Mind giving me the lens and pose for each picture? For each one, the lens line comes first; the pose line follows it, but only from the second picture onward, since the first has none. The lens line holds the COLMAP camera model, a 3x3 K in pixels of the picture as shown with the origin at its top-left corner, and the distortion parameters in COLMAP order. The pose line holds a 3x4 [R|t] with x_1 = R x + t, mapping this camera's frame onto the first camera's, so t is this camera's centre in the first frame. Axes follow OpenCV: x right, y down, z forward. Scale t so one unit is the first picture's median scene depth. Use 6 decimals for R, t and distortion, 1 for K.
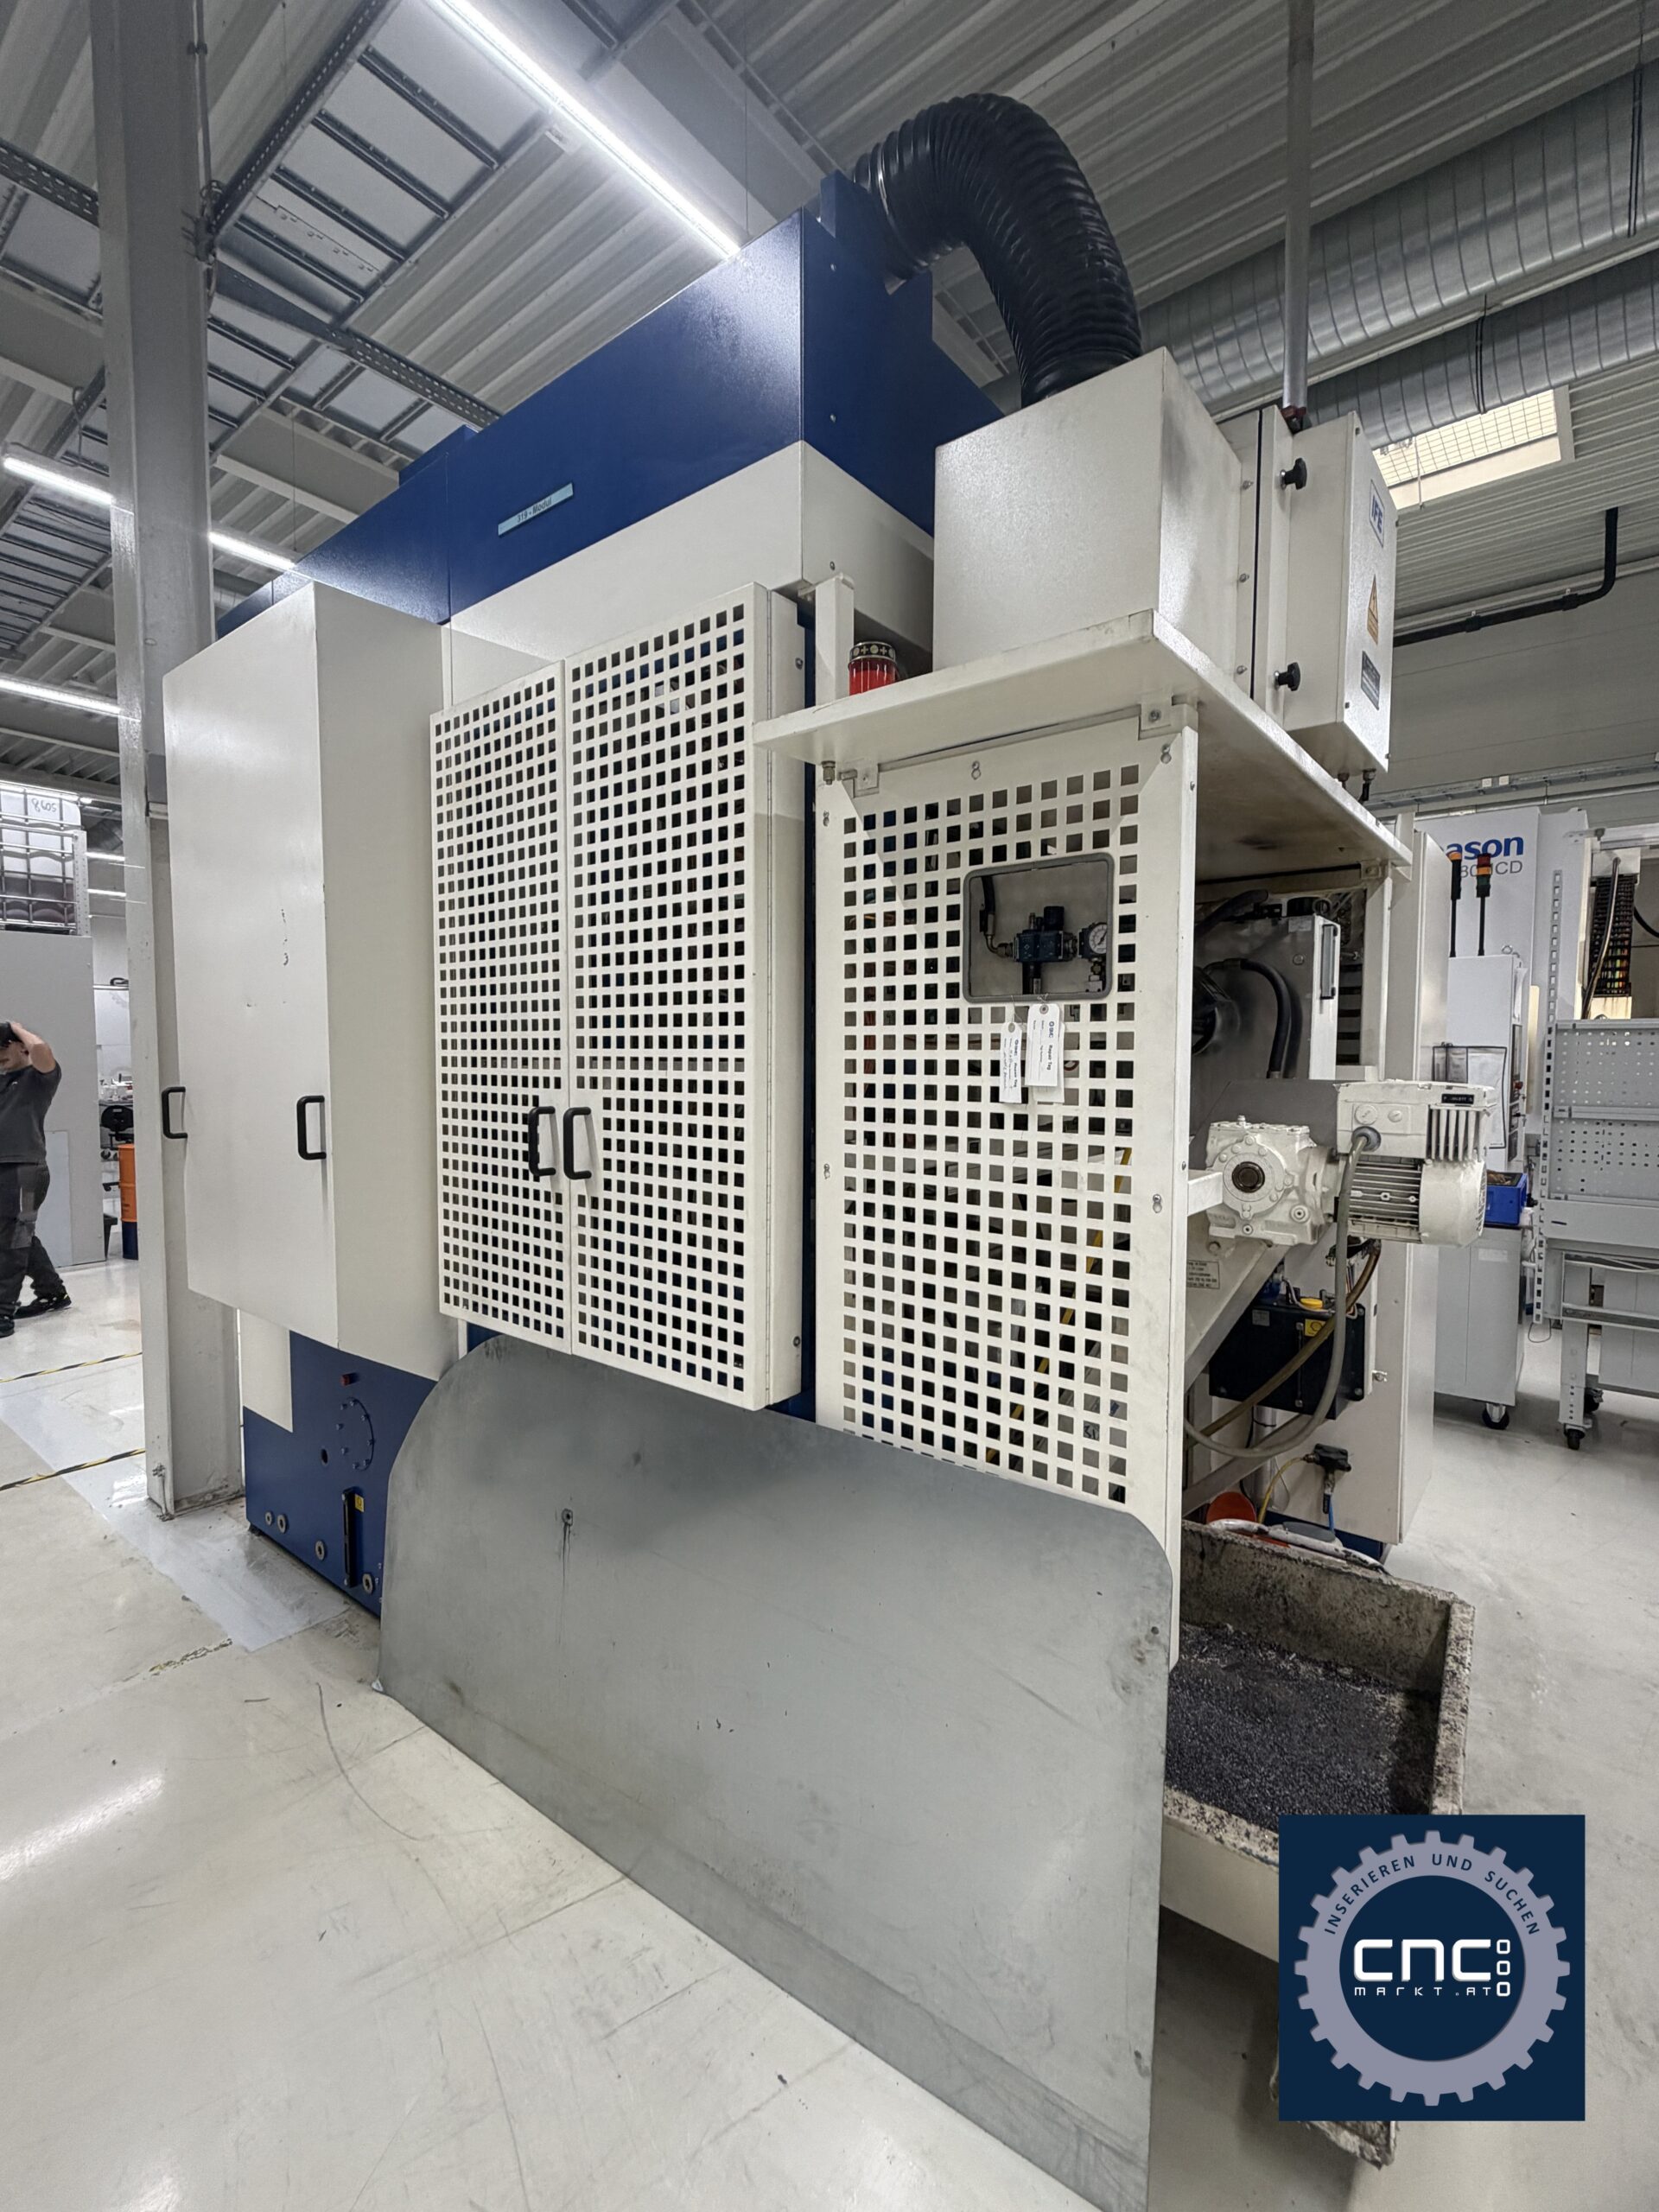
lens RADIAL K [[980.0, 0, 829.5], [0, 980.0, 1106.0], [0, 0, 1]] dist [-0.001861, -0.000913]
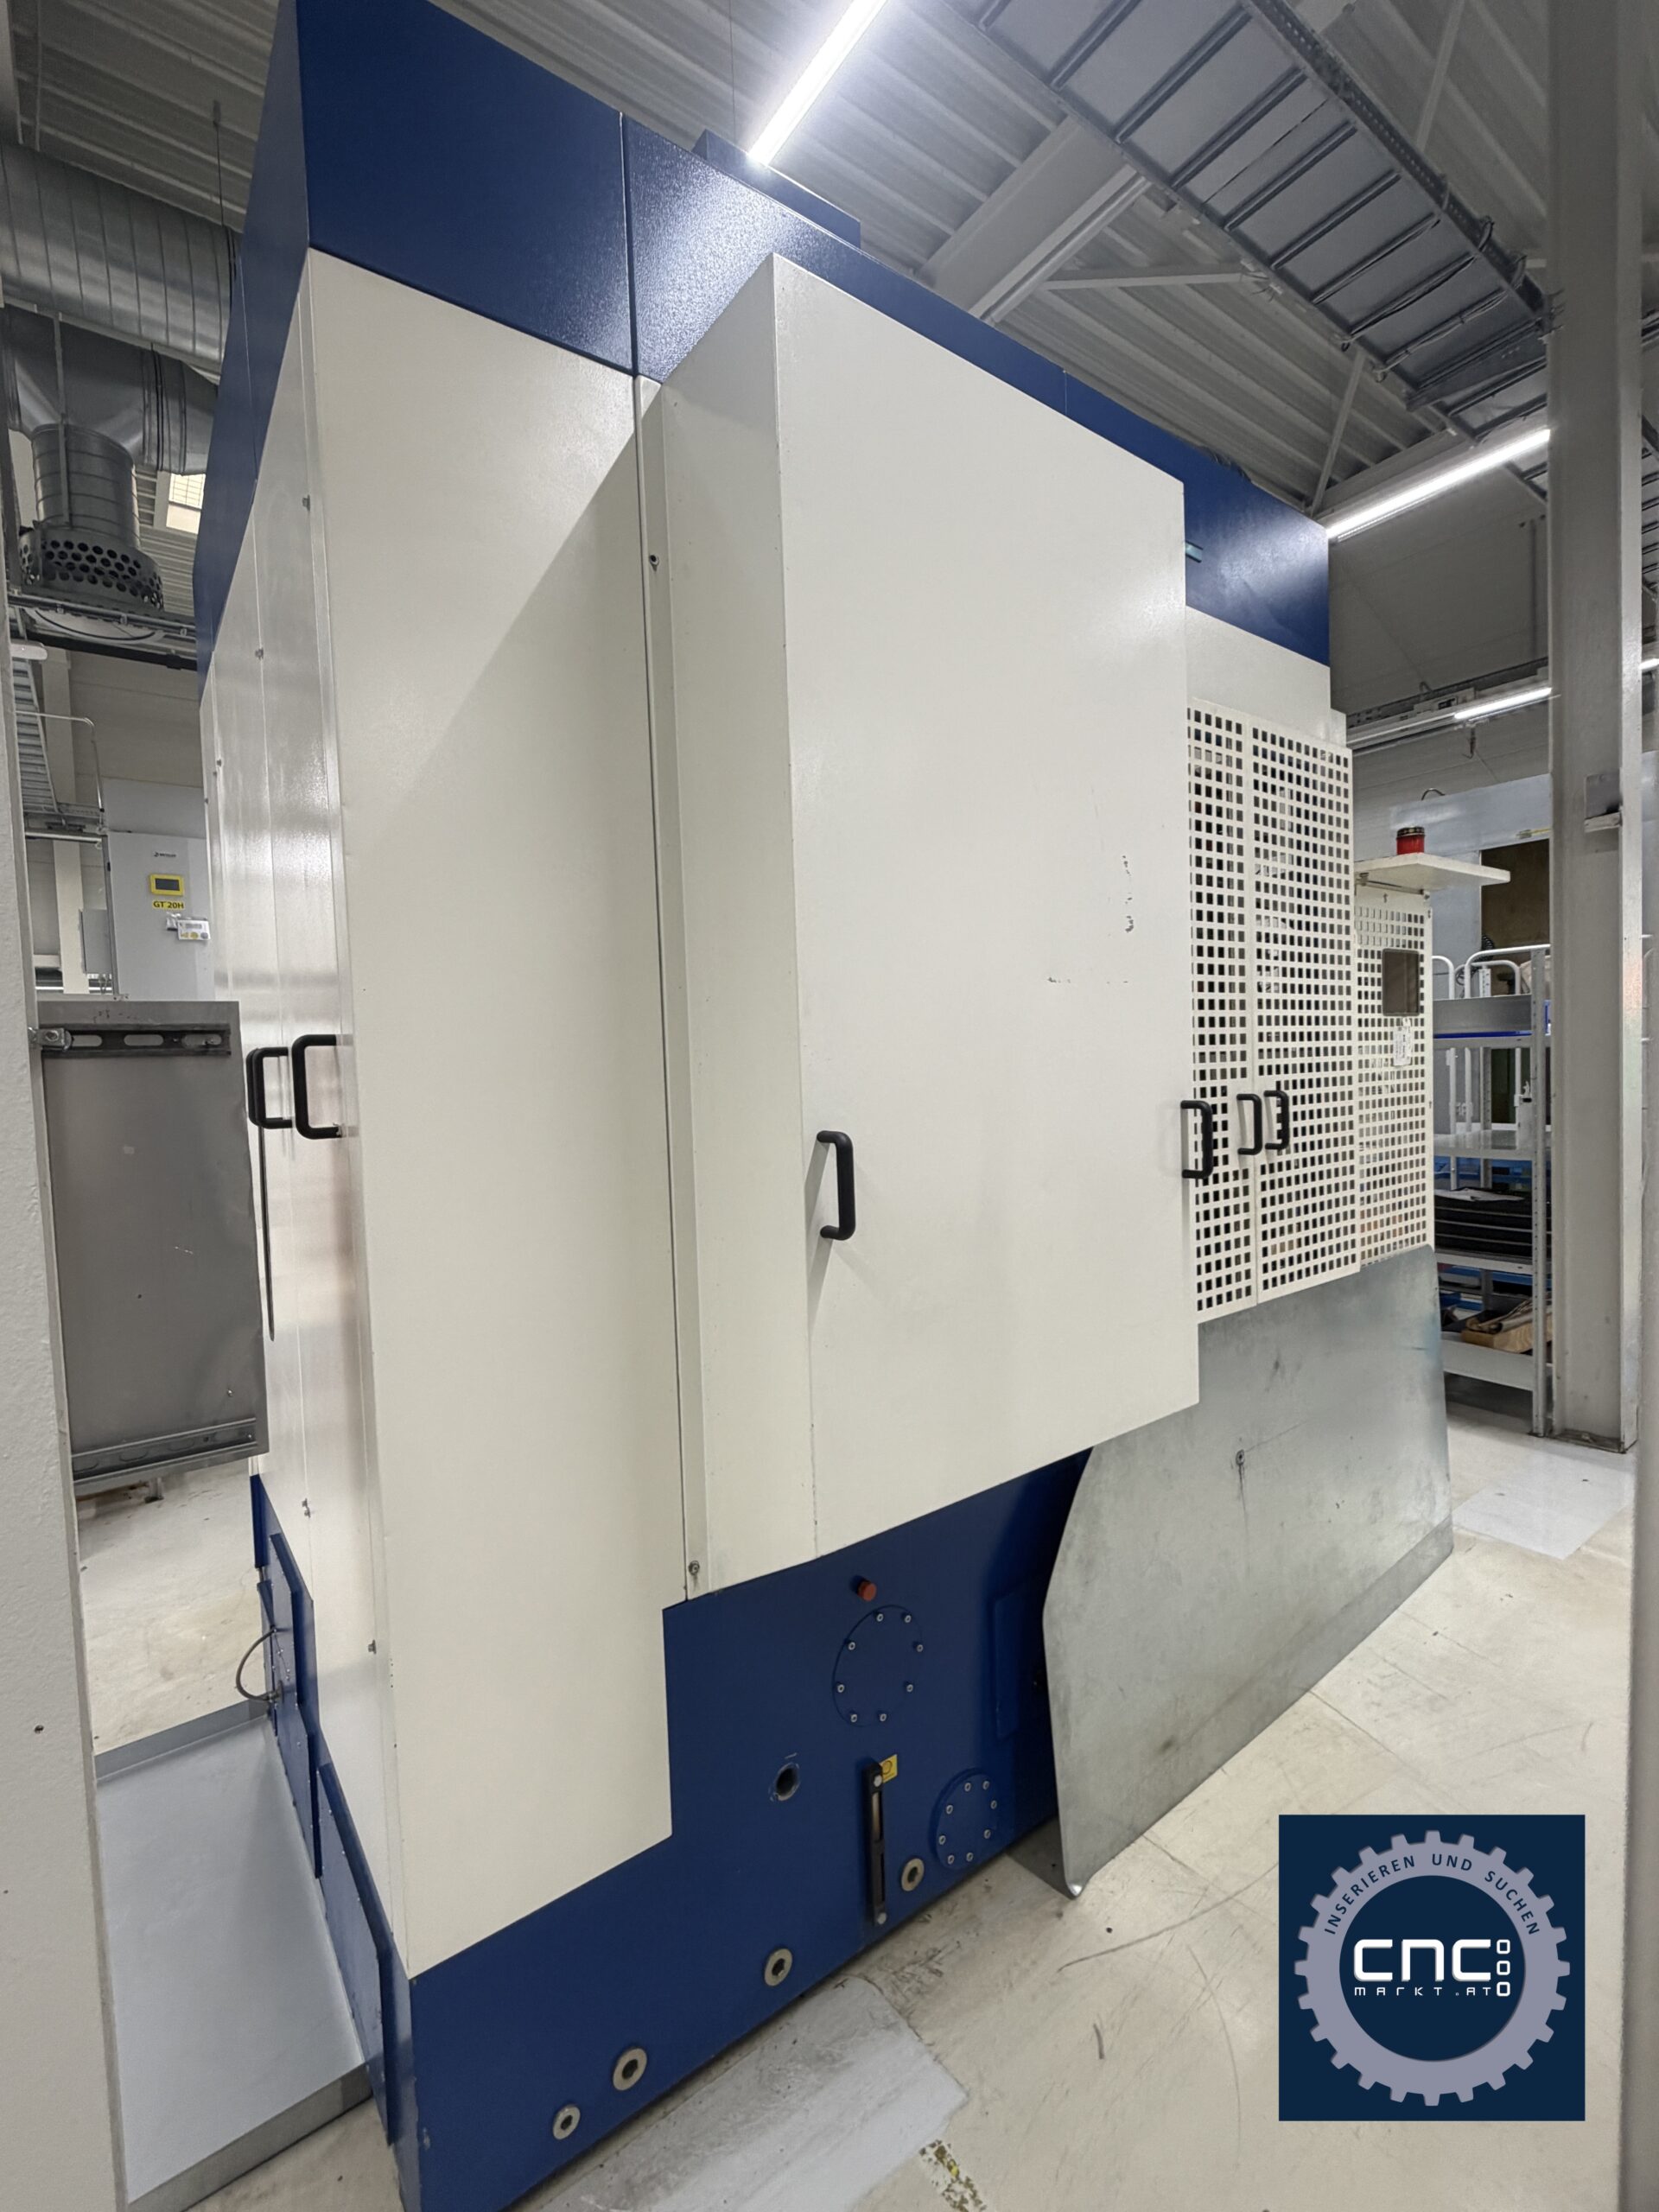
lens RADIAL K [[980.0, 0, 829.5], [0, 980.0, 1106.0], [0, 0, 1]] dist [-0.001861, -0.000913]
pose [[0.257325, -0.049117, 0.965076, -1.496598], [0.085788, 0.995925, 0.027813, -0.057967], [-0.962509, 0.075635, 0.260490, 1.158981]]
